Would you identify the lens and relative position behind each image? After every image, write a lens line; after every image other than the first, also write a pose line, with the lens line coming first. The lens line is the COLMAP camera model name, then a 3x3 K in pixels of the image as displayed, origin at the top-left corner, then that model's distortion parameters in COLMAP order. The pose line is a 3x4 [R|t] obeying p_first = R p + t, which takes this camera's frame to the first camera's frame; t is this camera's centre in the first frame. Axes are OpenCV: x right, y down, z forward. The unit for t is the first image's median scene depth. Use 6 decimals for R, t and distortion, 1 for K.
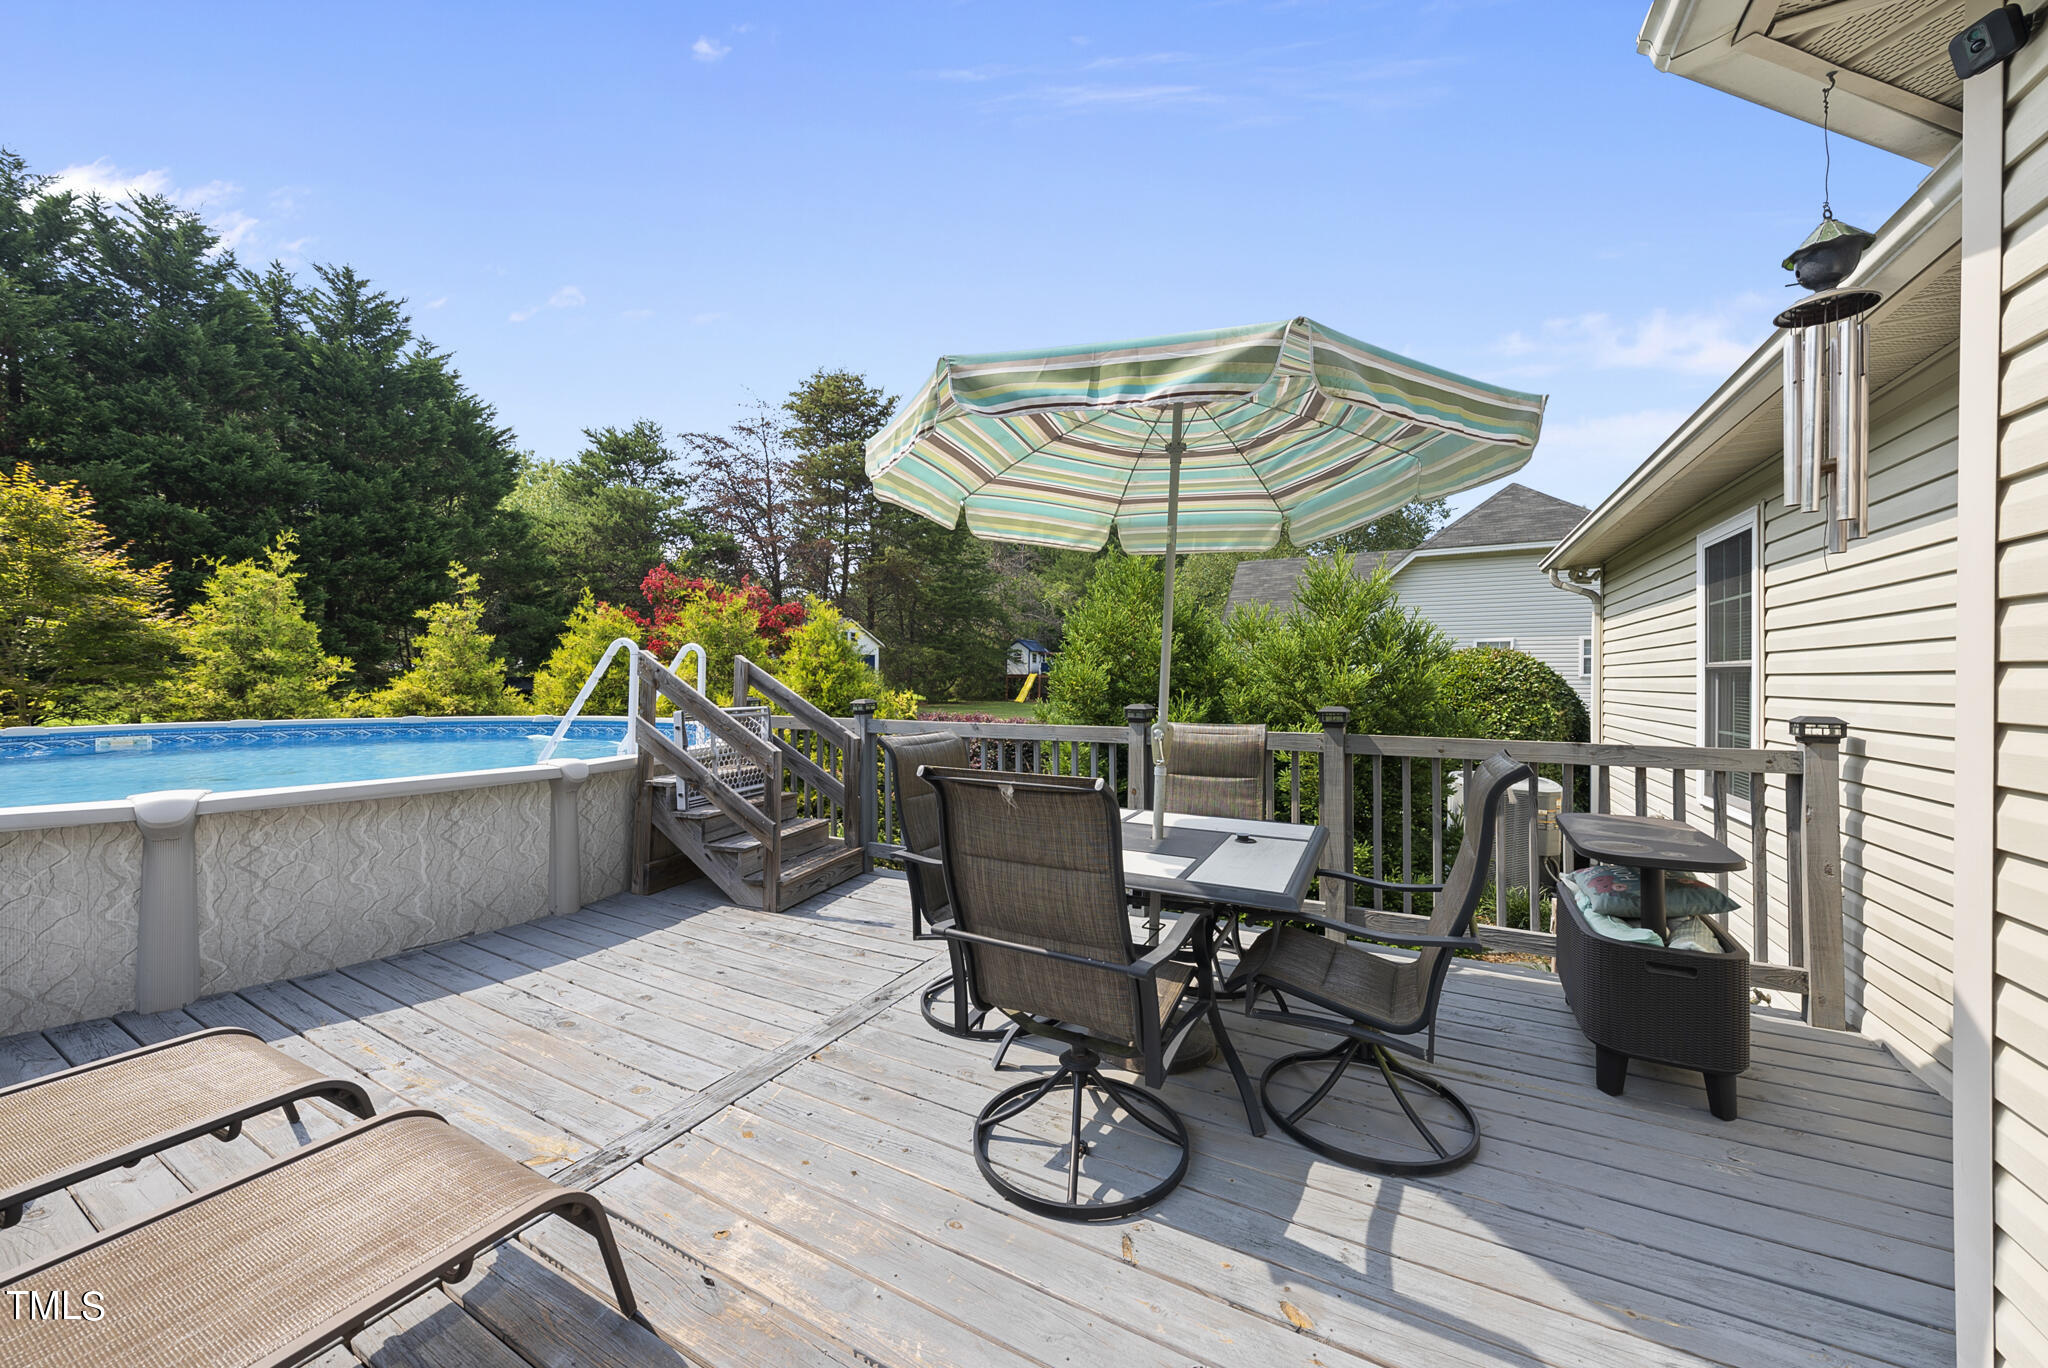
lens RADIAL K [[727.6, 0, 1029.8], [0, 727.6, 685.0], [0, 0, 1]] dist [-0.003283, 0.000123]
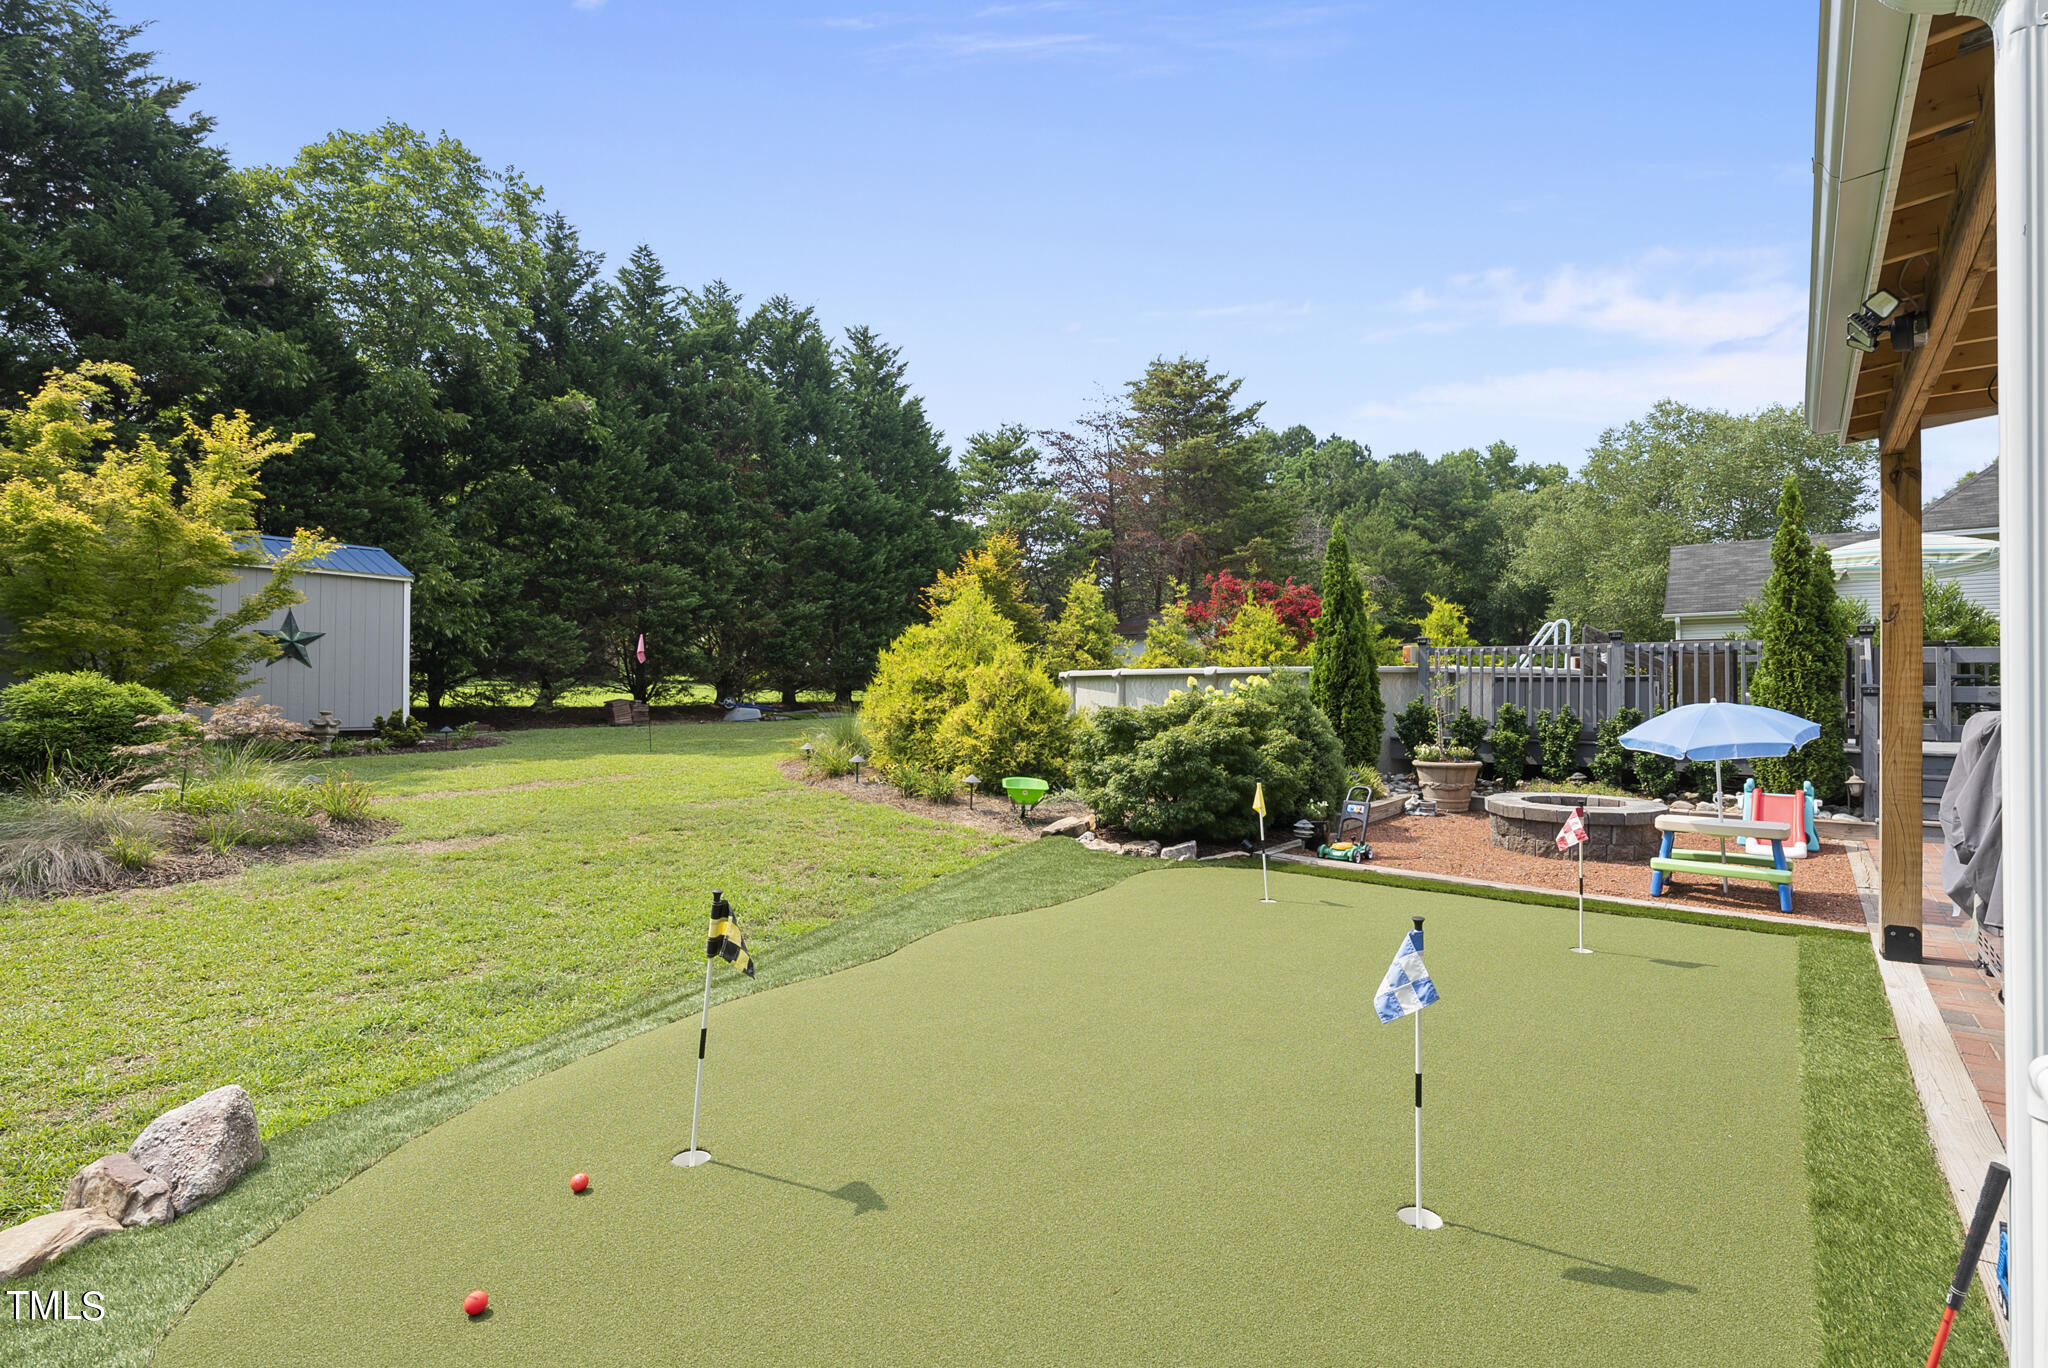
lens RADIAL K [[967.1, 0, 1022.9], [0, 967.1, 675.9], [0, 0, 1]] dist [0.001857, -0.000885]
pose [[0.982113, -0.002689, -0.188272, -0.648834], [-0.001443, 0.999761, -0.021809, 0.071046], [0.188286, 0.021691, 0.981875, -0.889825]]
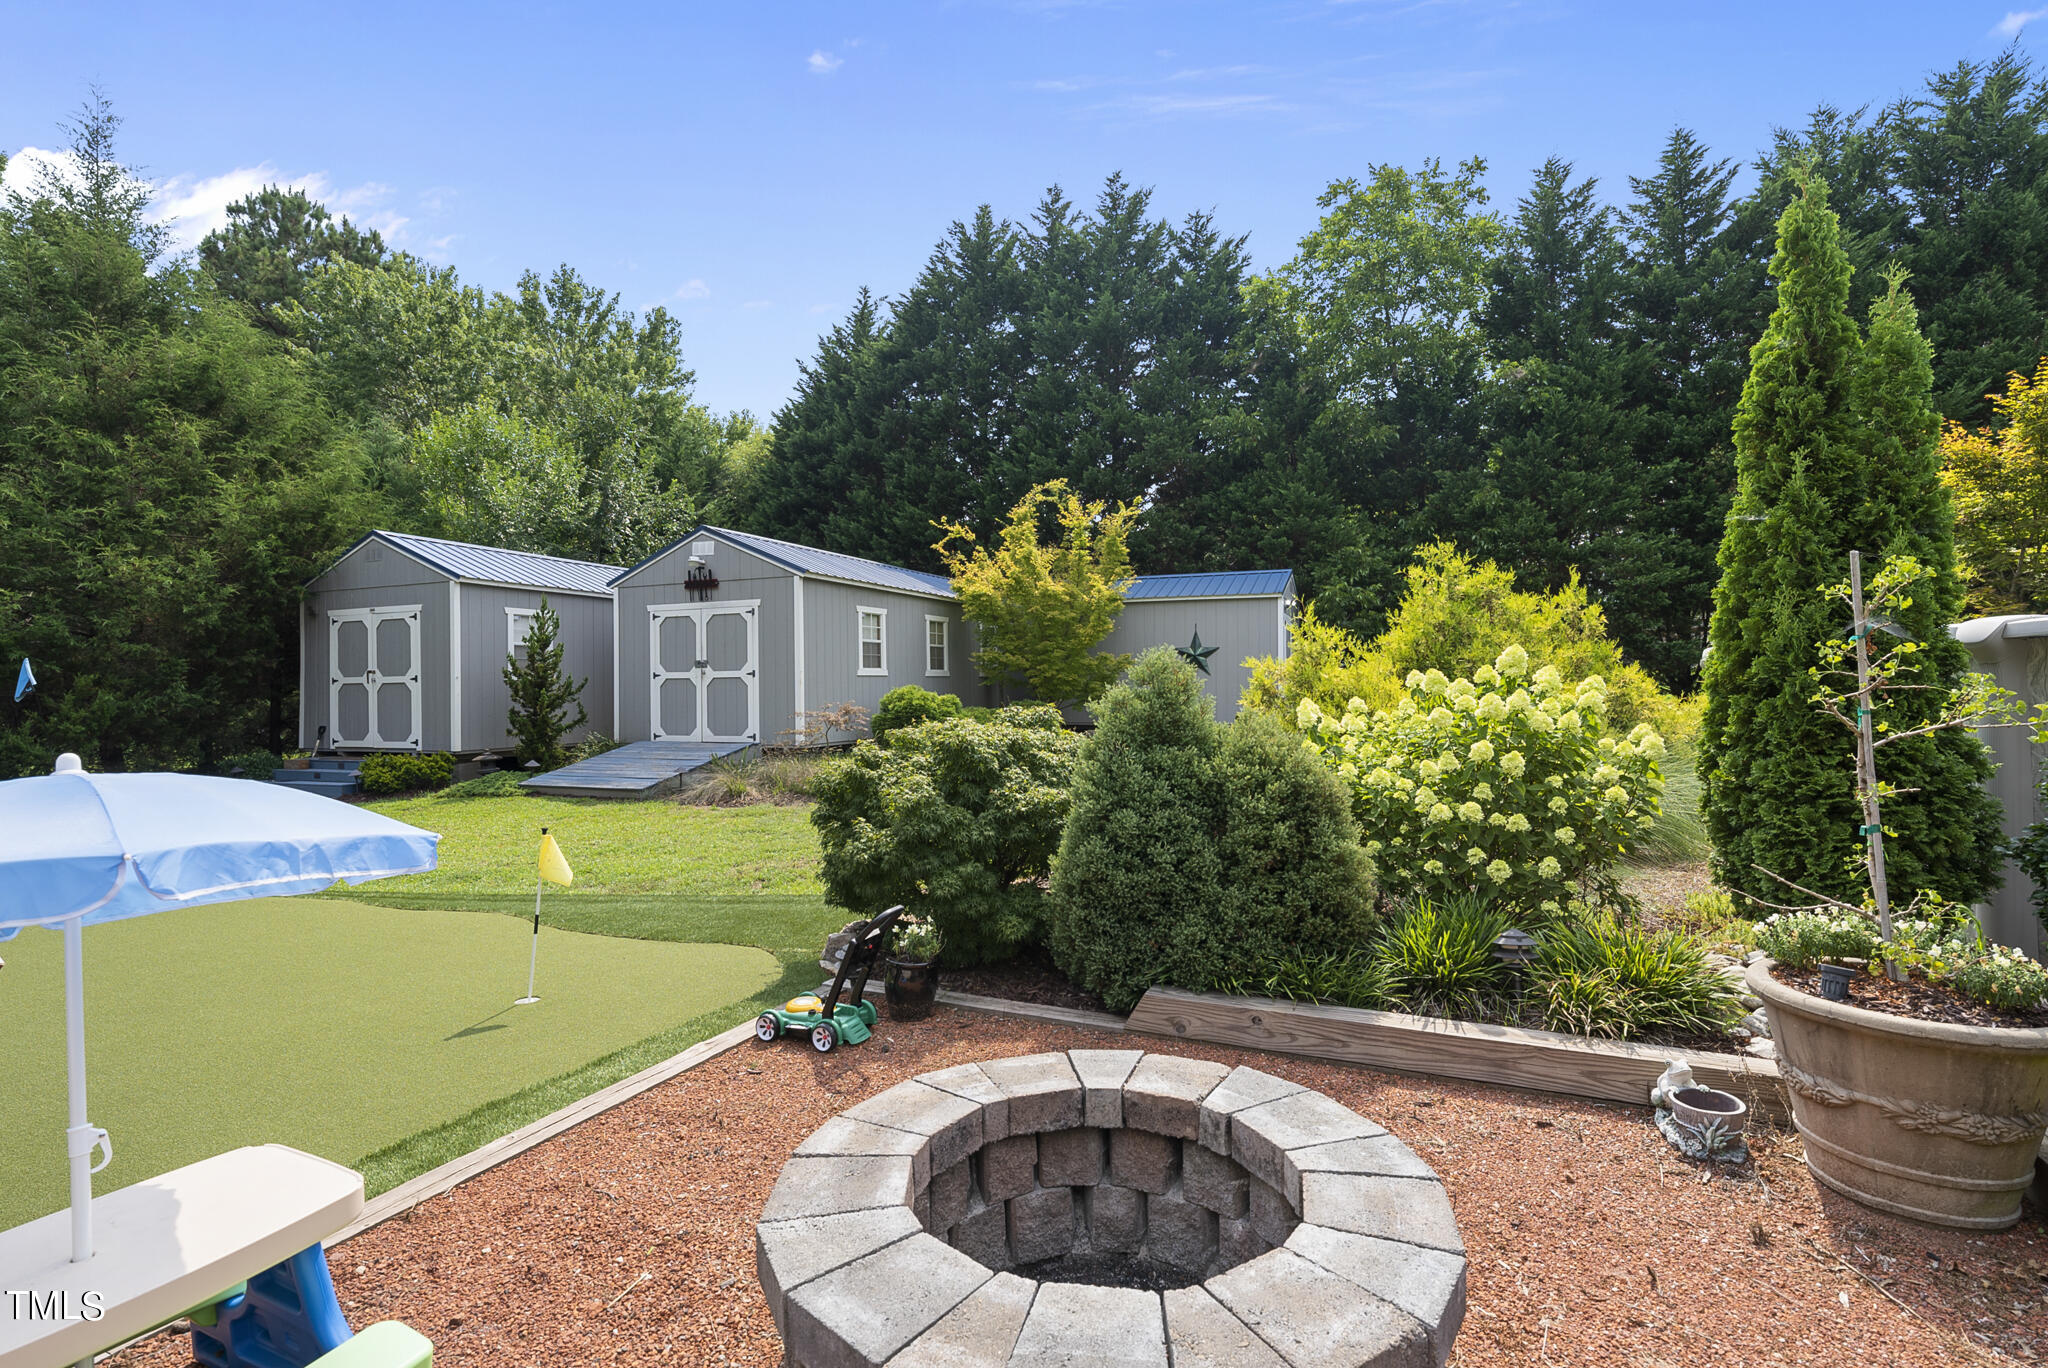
lens RADIAL K [[967.1, 0, 1023.2], [0, 967.1, 679.9], [0, 0, 1]] dist [0.001857, -0.000885]
pose [[0.043309, -0.015311, -0.998944, -0.222180], [-0.000283, 0.999882, -0.015338, 0.064638], [0.999062, 0.000947, 0.043300, -0.164585]]
